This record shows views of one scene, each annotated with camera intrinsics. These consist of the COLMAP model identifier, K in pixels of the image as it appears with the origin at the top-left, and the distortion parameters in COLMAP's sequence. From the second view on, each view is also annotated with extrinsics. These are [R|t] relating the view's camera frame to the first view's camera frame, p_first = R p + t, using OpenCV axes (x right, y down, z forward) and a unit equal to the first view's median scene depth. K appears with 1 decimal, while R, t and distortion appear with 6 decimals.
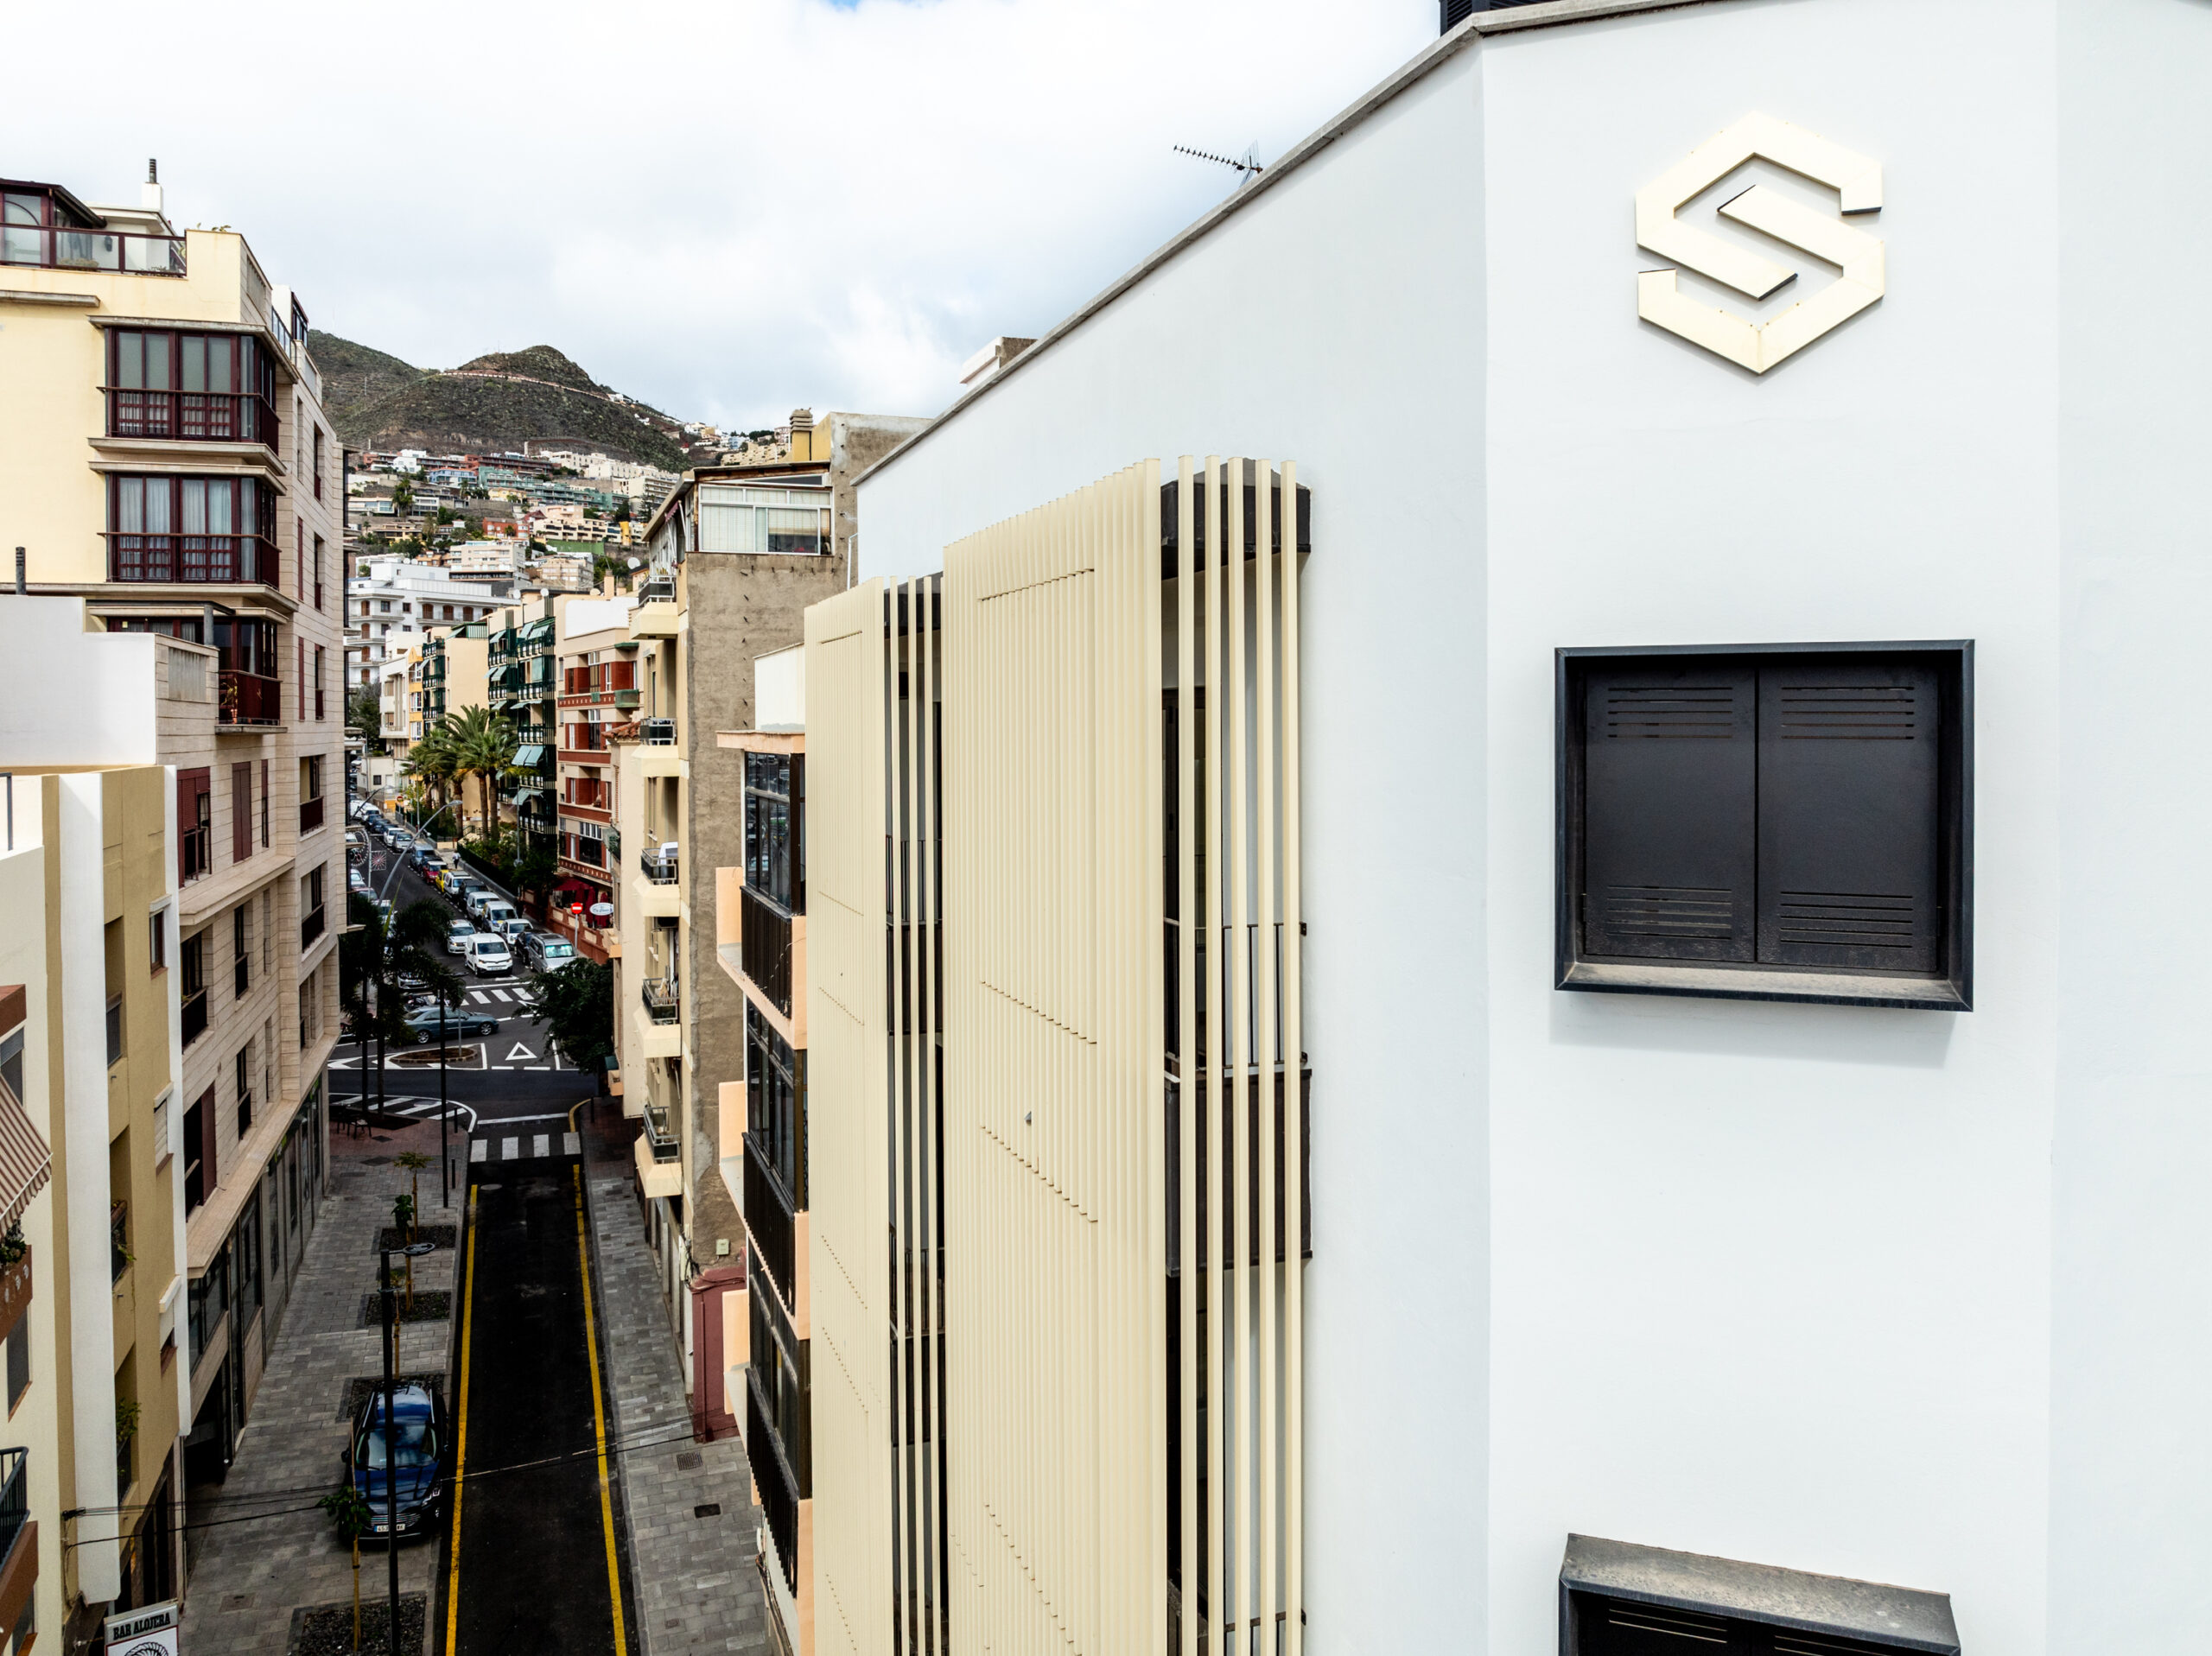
lens RADIAL K [[1598.0, 0, 1099.5], [0, 1598.0, 739.4], [0, 0, 1]] dist [-0.031839, -0.006997]
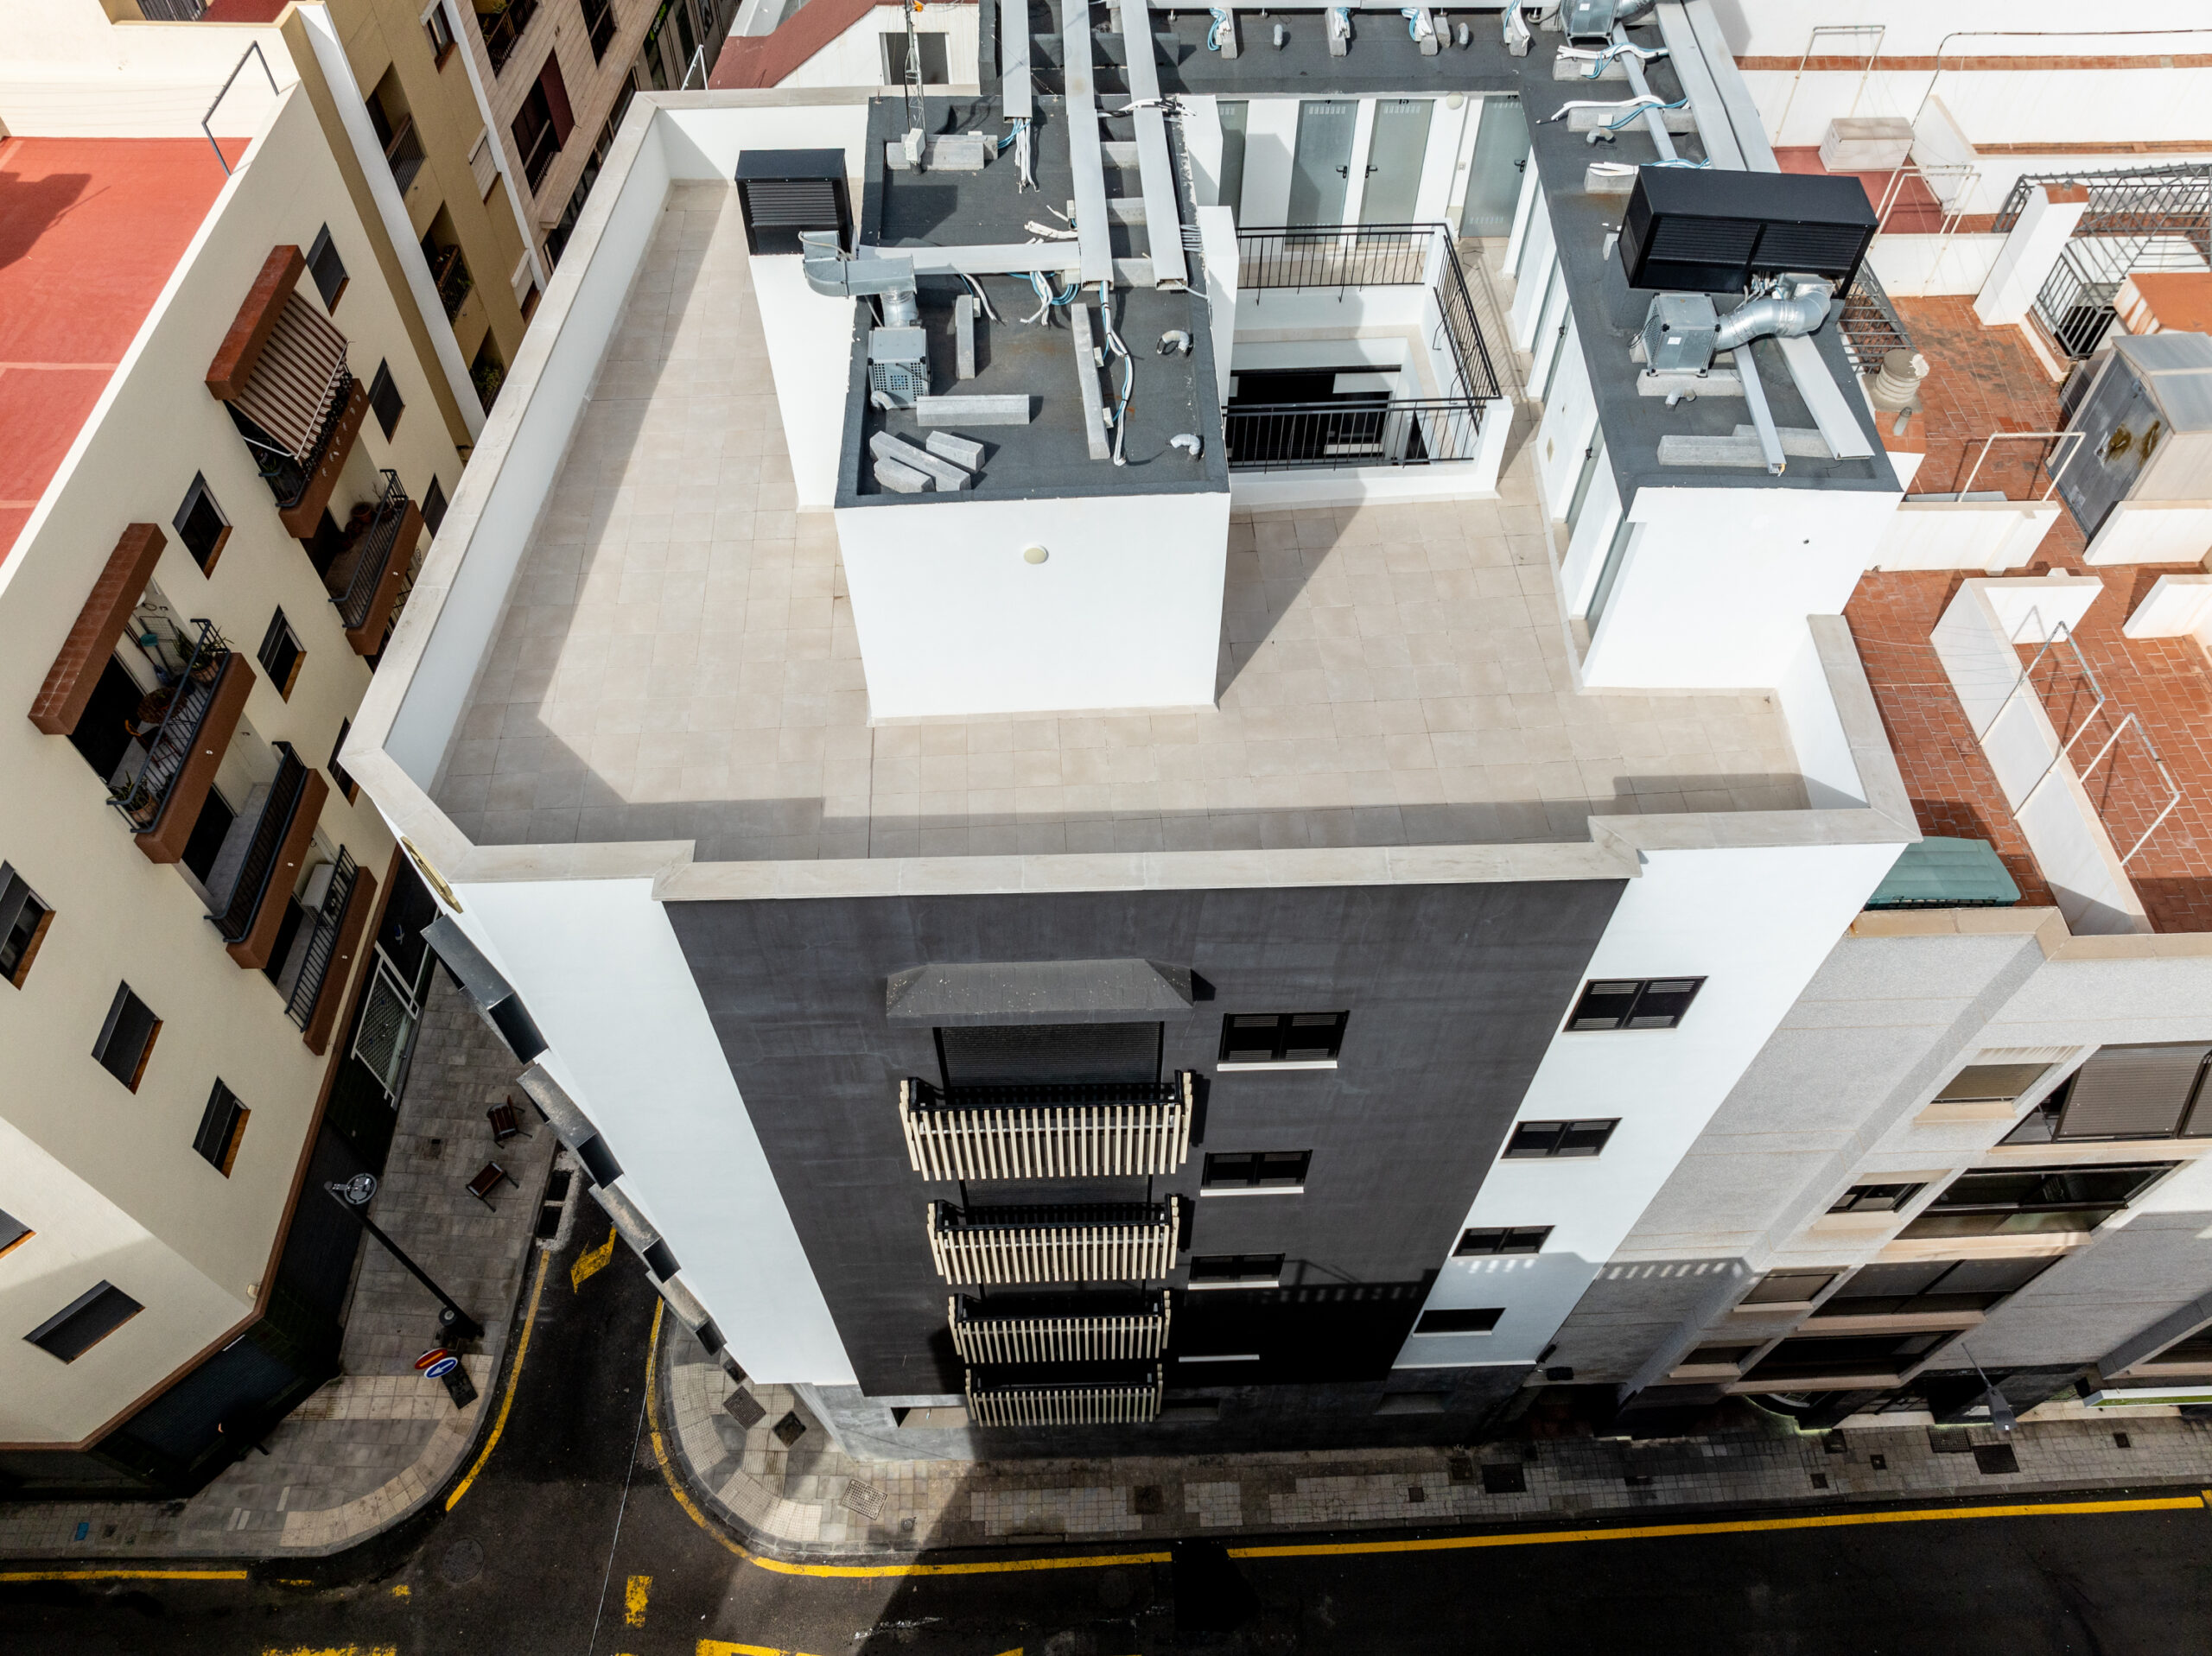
lens RADIAL K [[1559.9, 0, 1106.1], [0, 1559.9, 835.4], [0, 0, 1]] dist [-0.044636, 0.007598]
pose [[0.921207, 0.319389, -0.222190, 0.353883], [-0.011491, 0.593162, 0.805001, -0.432220], [0.388903, -0.739020, 0.550095, 0.007051]]
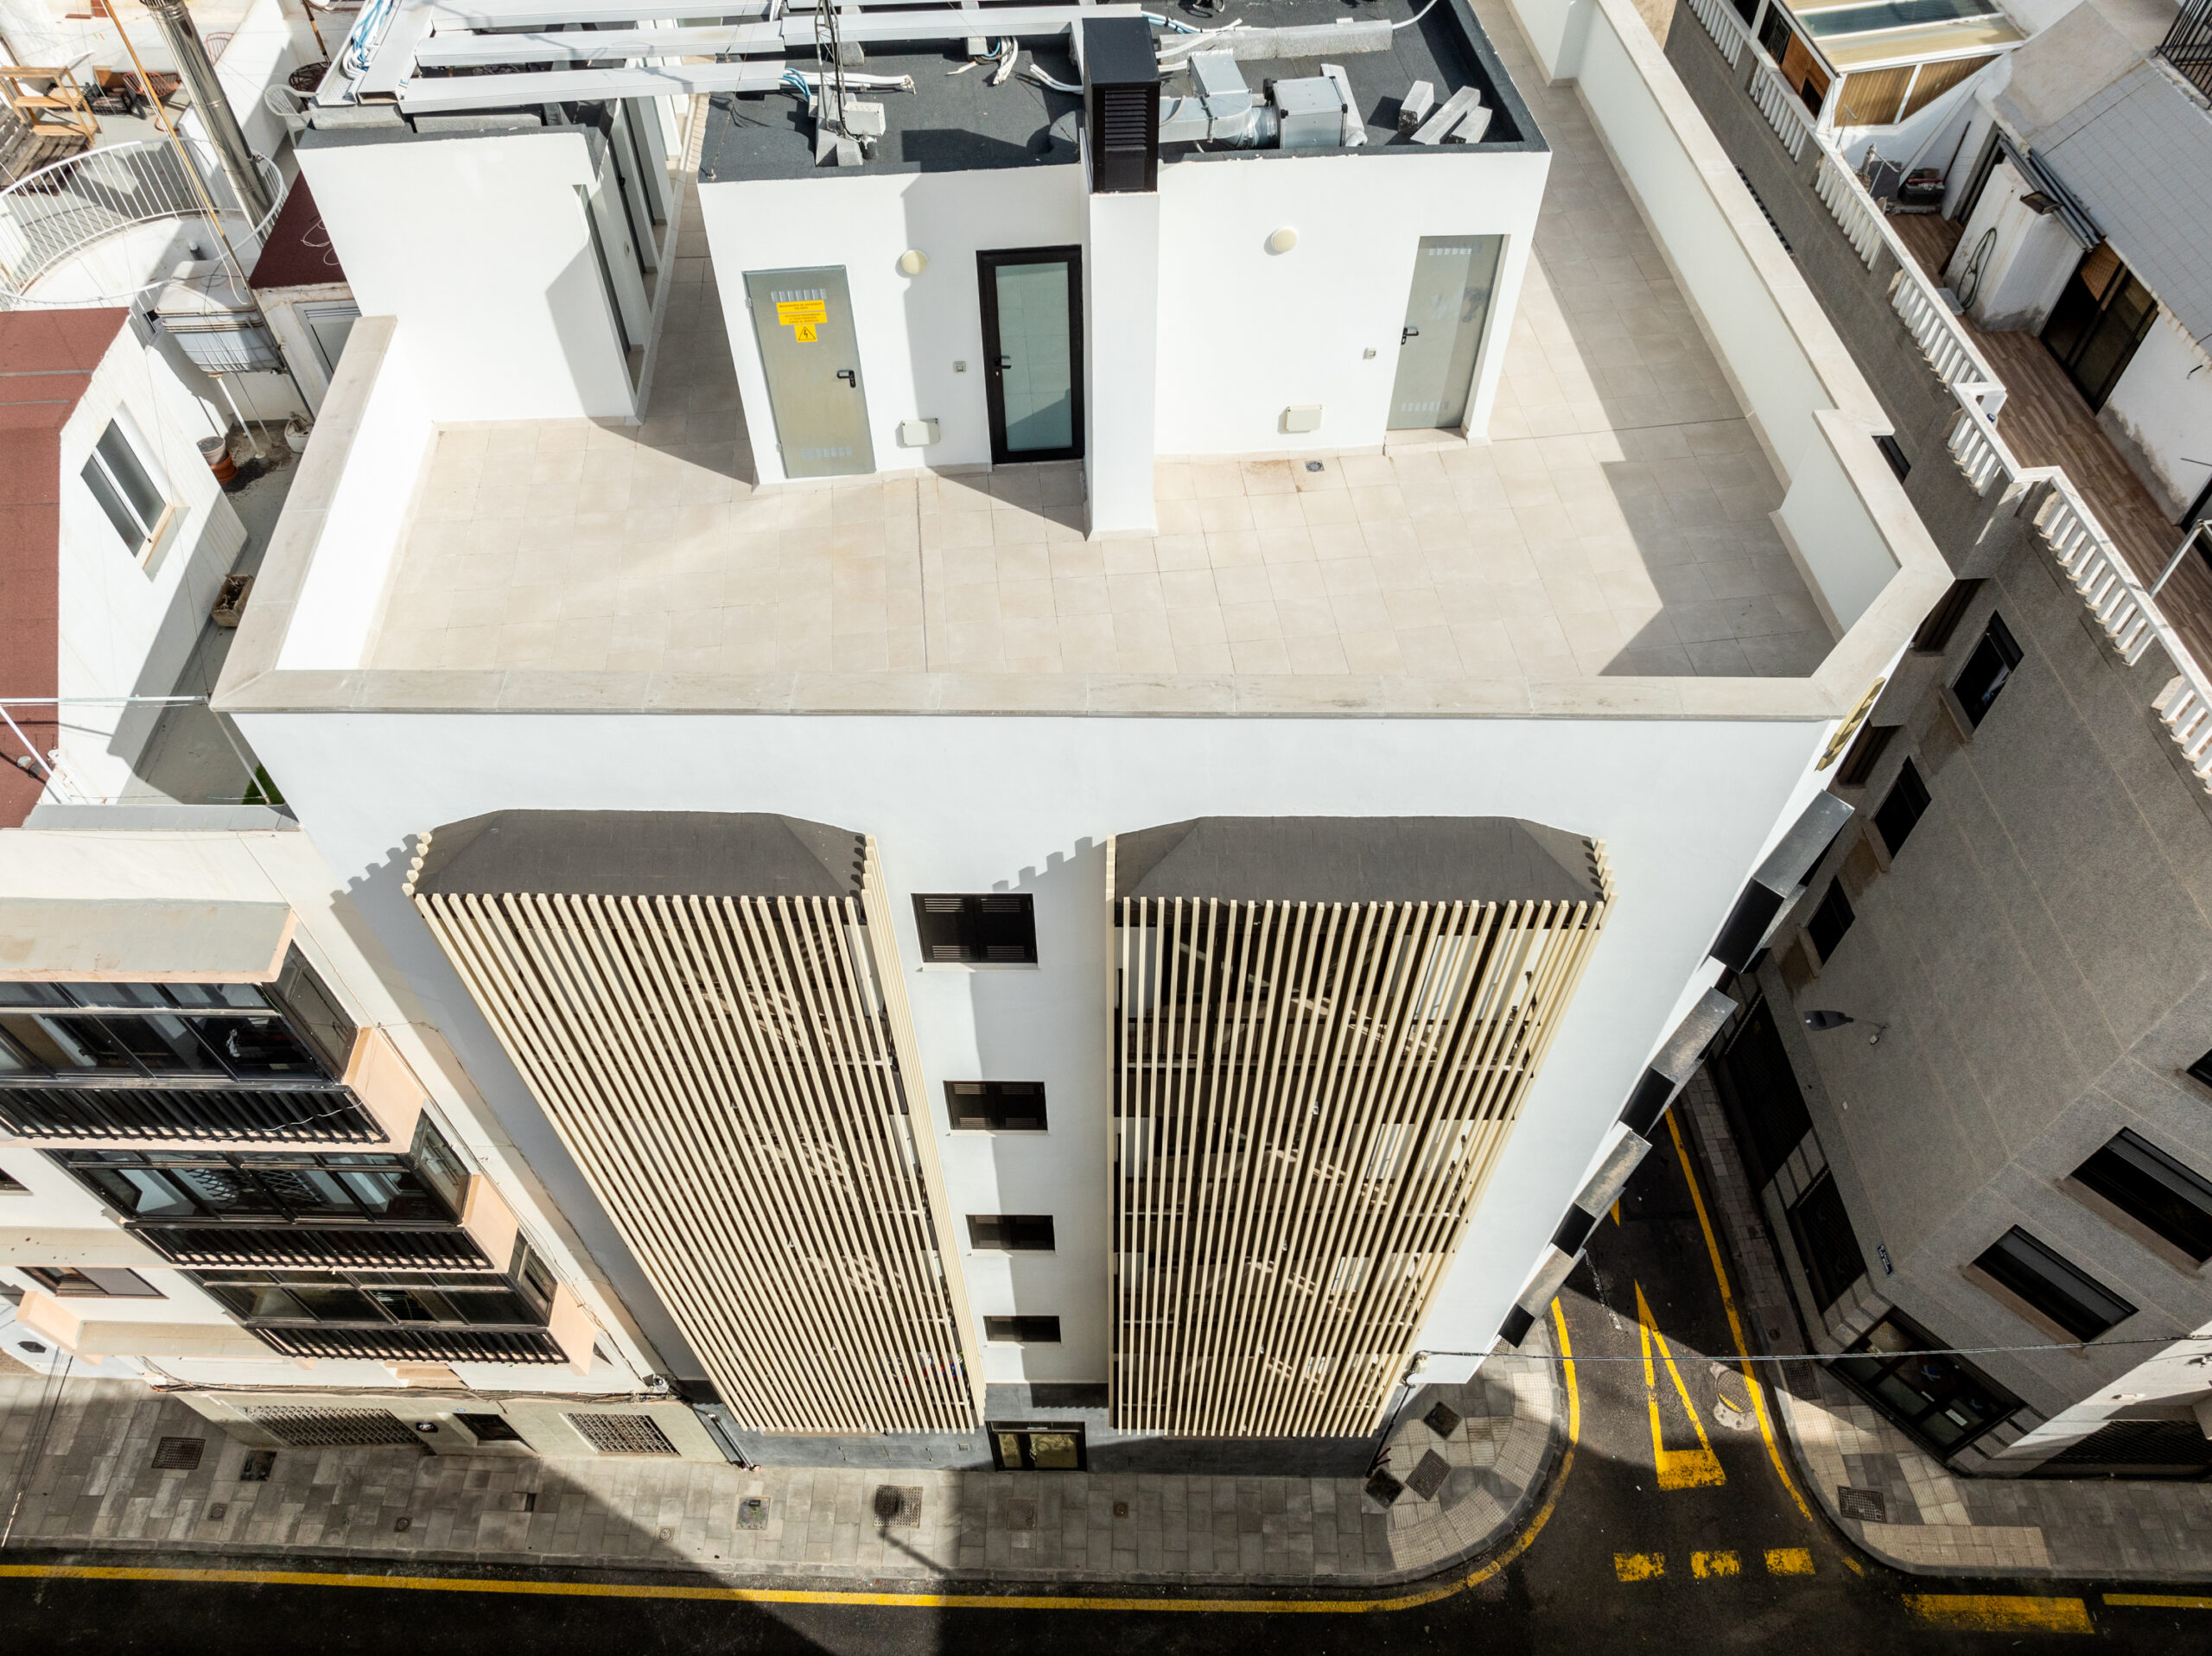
lens RADIAL K [[1564.7, 0, 1106.0], [0, 1564.7, 835.1], [0, 0, 1]] dist [-0.066122, 0.042238]
pose [[0.349163, -0.740094, 0.574758, -0.234426], [0.009102, 0.616011, 0.787685, -0.341784], [-0.937018, -0.269799, 0.221824, 0.254119]]
